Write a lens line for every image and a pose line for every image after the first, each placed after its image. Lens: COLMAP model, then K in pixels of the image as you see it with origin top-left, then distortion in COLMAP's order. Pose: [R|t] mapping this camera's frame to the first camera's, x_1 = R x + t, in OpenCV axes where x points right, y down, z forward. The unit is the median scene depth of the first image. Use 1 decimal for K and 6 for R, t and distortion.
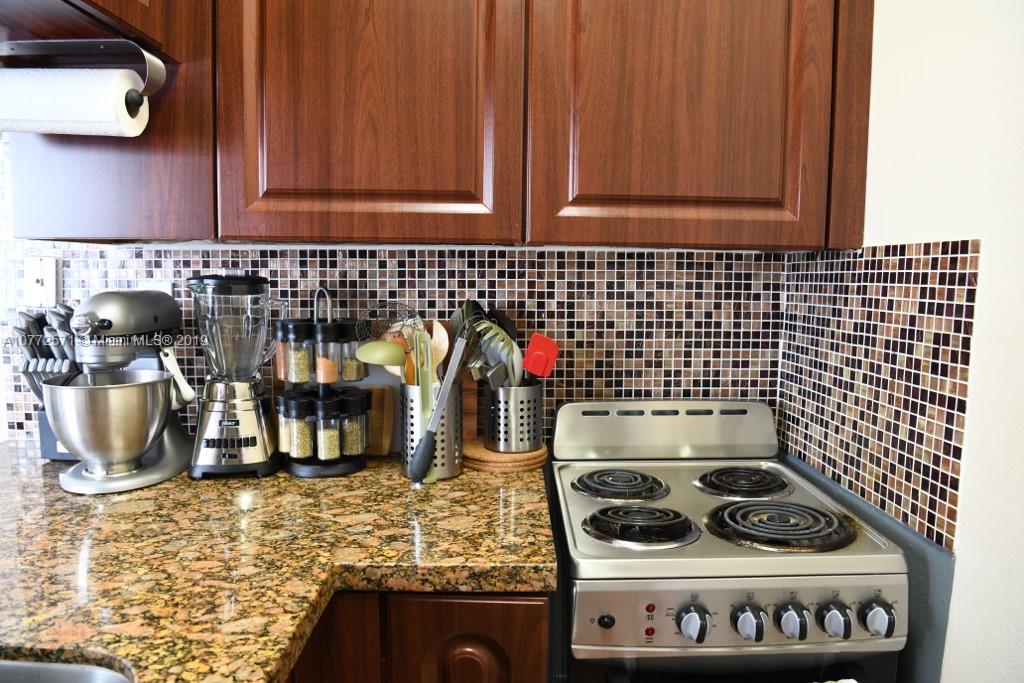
lens RADIAL K [[700.9, 0, 521.5], [0, 700.9, 340.5], [0, 0, 1]] dist [-0.072675, 0.014094]
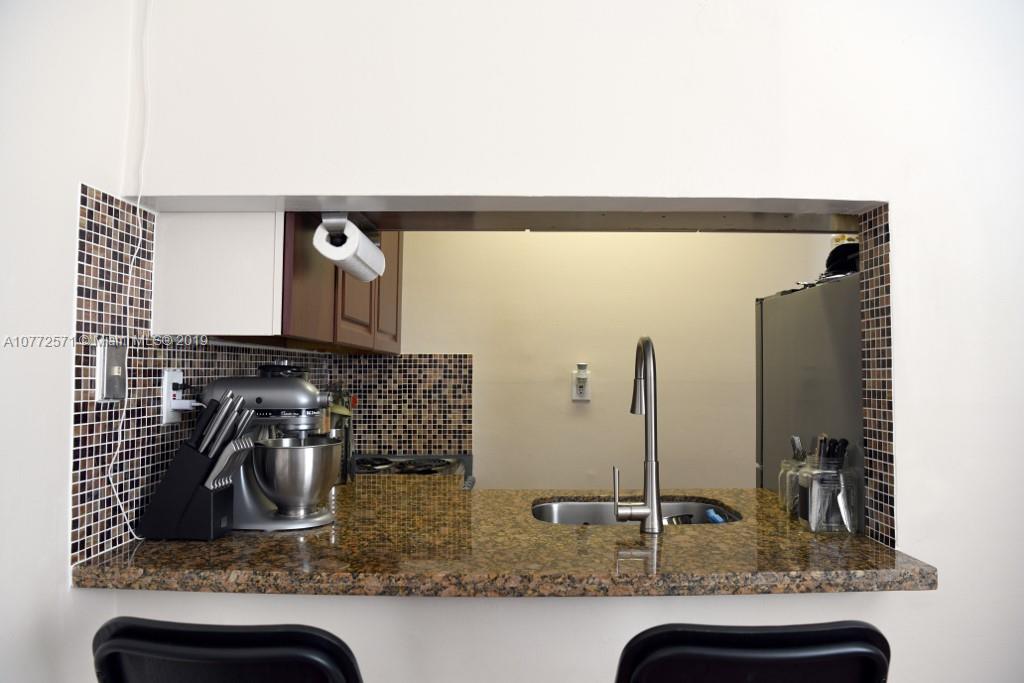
lens RADIAL K [[700.9, 0, 511.7], [0, 700.9, 347.0], [0, 0, 1]] dist [-0.072675, 0.014094]
pose [[0.017945, 0.026373, 0.999491, -2.234144], [0.092539, 0.995317, -0.027925, -0.060436], [-0.995547, 0.092993, 0.015420, 0.628010]]
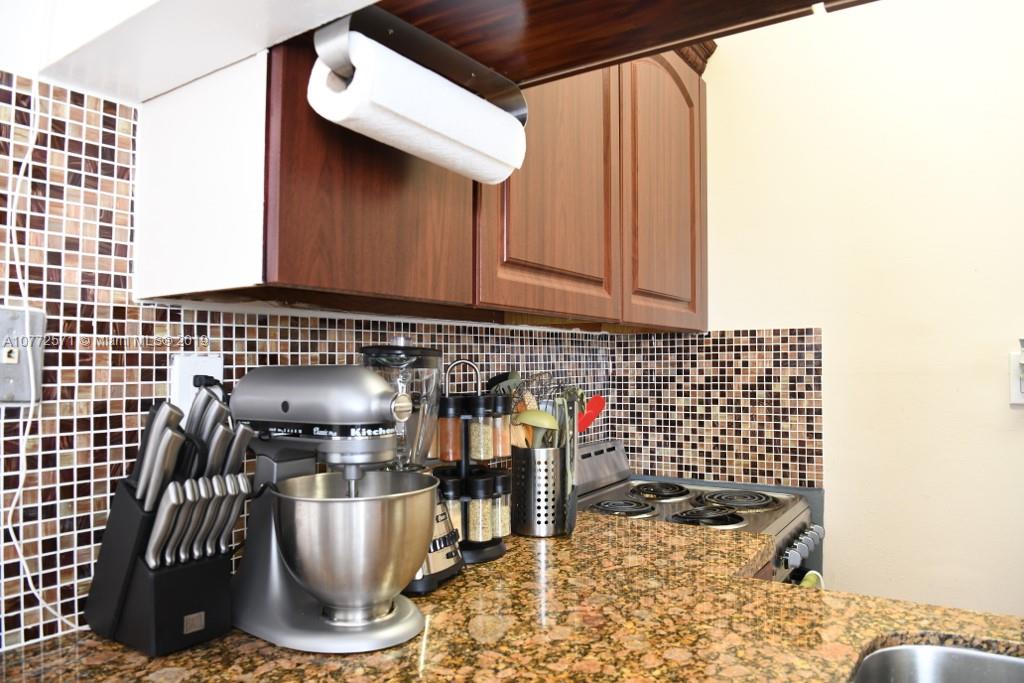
lens RADIAL K [[700.9, 0, 515.5], [0, 700.9, 342.5], [0, 0, 1]] dist [-0.072675, 0.014094]
pose [[0.567056, 0.010598, 0.823611, -1.282700], [0.090084, 0.993121, -0.074802, -0.027014], [-0.818738, 0.116611, 0.562201, 0.490147]]
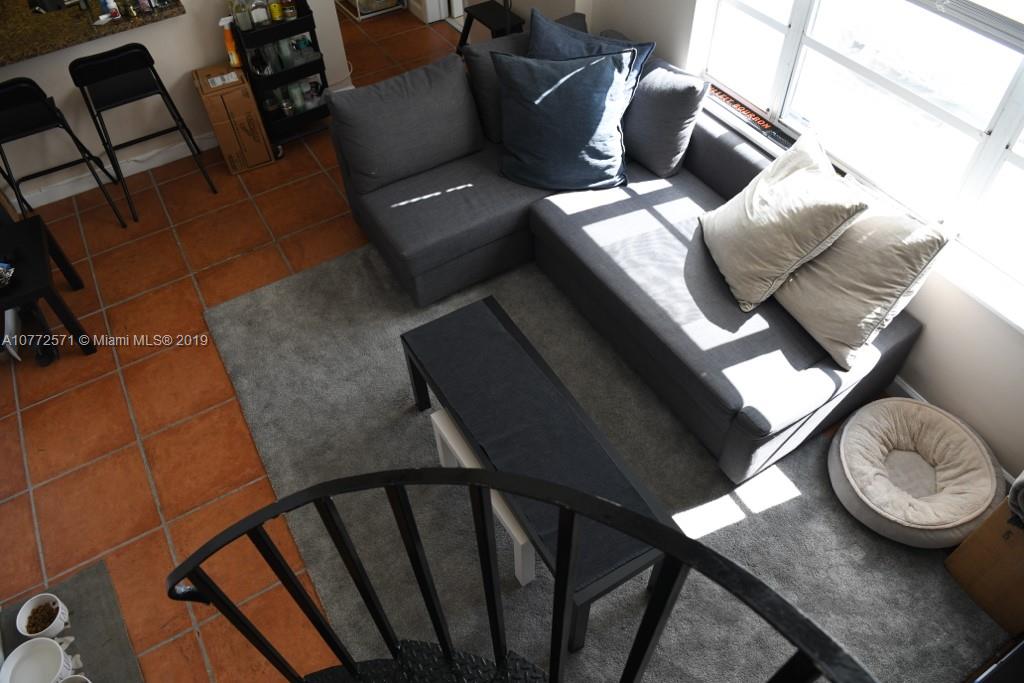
lens RADIAL K [[700.9, 0, 515.7], [0, 700.9, 344.5], [0, 0, 1]] dist [-0.072675, 0.014094]
pose [[-0.505172, -0.657999, 0.558425, -4.777932], [0.095988, 0.600206, 0.794065, -1.119290], [-0.857664, 0.454741, -0.240047, 0.119438]]
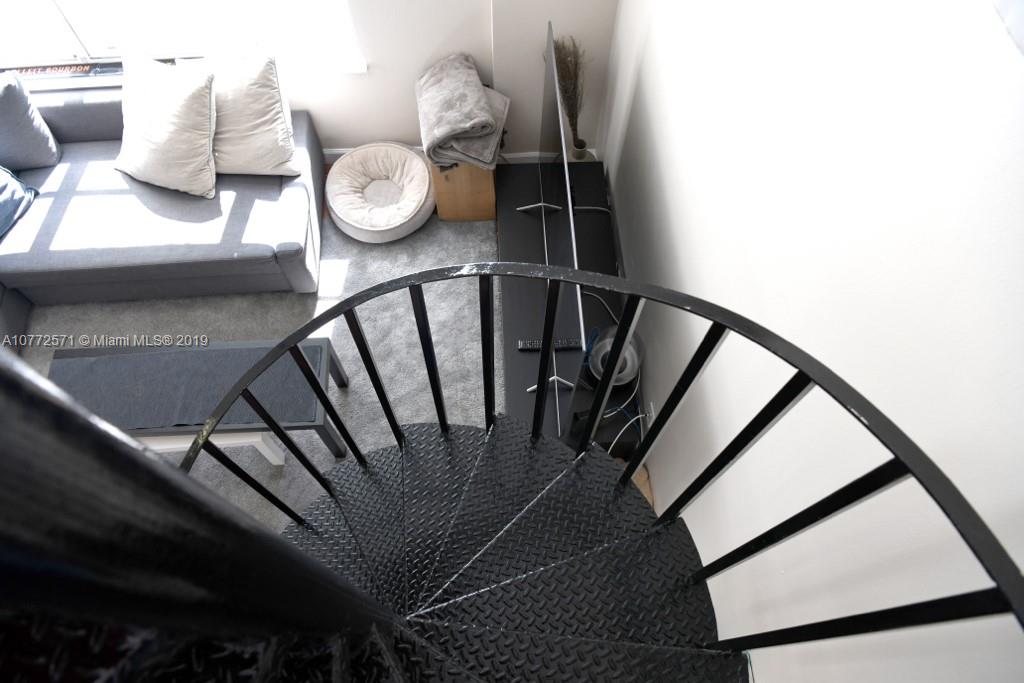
lens RADIAL K [[700.9, 0, 509.4], [0, 700.9, 340.5], [0, 0, 1]] dist [-0.072675, 0.014094]
pose [[-0.998295, 0.035547, -0.046303, -4.882603], [-0.030368, 0.361178, 0.932002, -1.816396], [0.049854, 0.931819, -0.359482, 0.532375]]
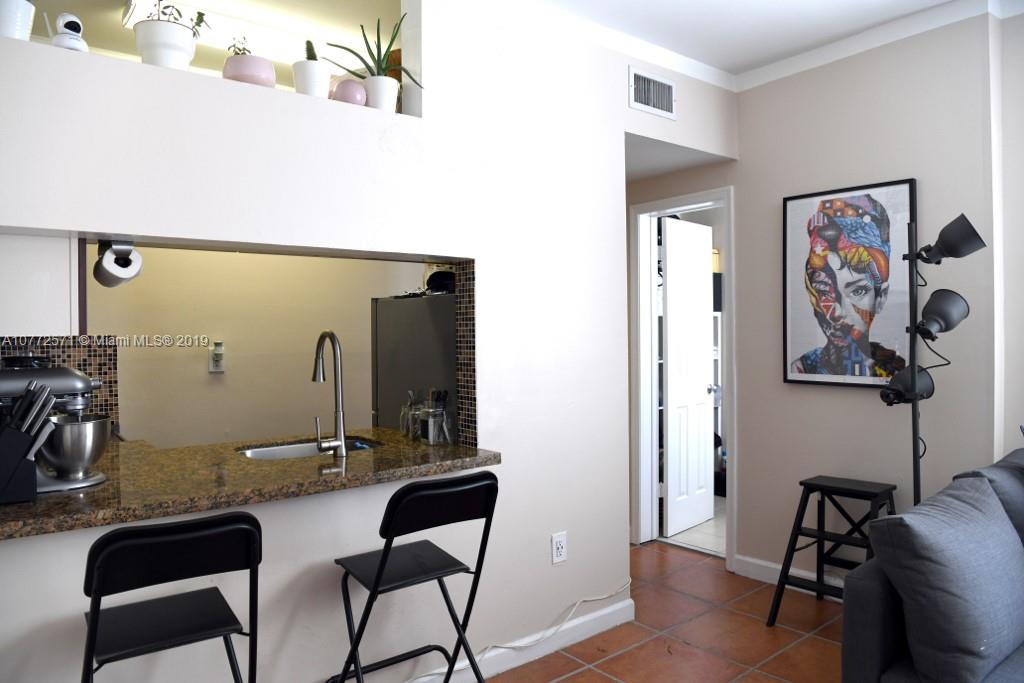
lens RADIAL K [[700.9, 0, 515.8], [0, 700.9, 348.3], [0, 0, 1]] dist [-0.072675, 0.014094]
pose [[-0.619630, -0.025872, 0.784467, -2.917671], [0.075890, 0.992799, 0.092686, -0.211901], [-0.781217, 0.116964, -0.613205, 1.314890]]
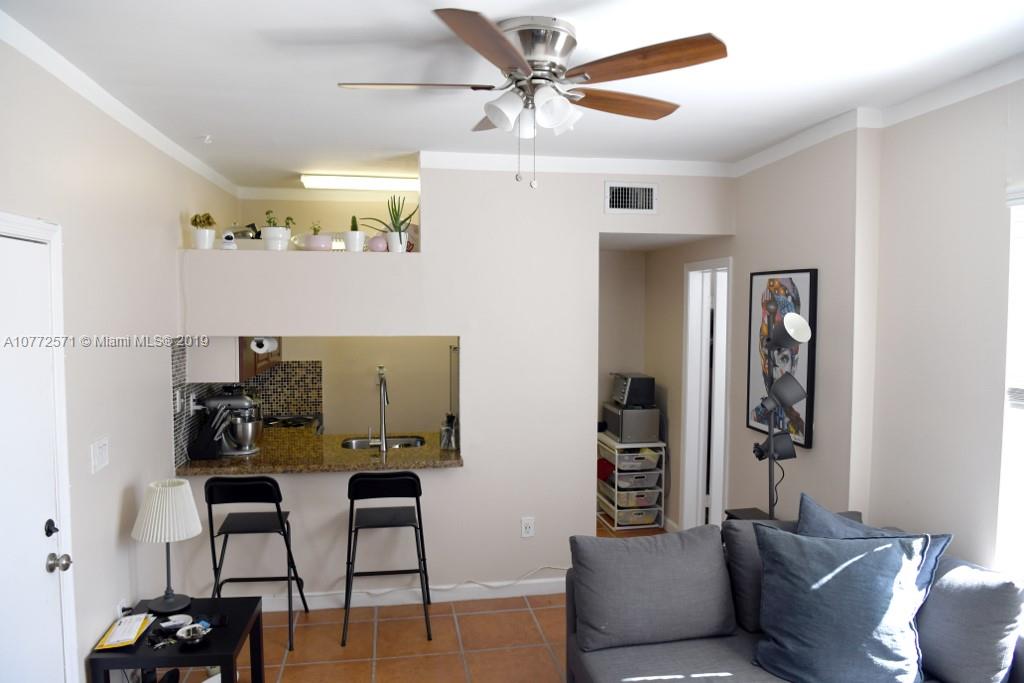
lens RADIAL K [[700.9, 0, 514.0], [0, 700.9, 346.0], [0, 0, 1]] dist [-0.072675, 0.014094]
pose [[-0.159222, -0.073665, 0.984491, -4.734416], [0.086726, 0.992313, 0.088276, -0.563329], [-0.983426, 0.099436, -0.151610, 0.203863]]
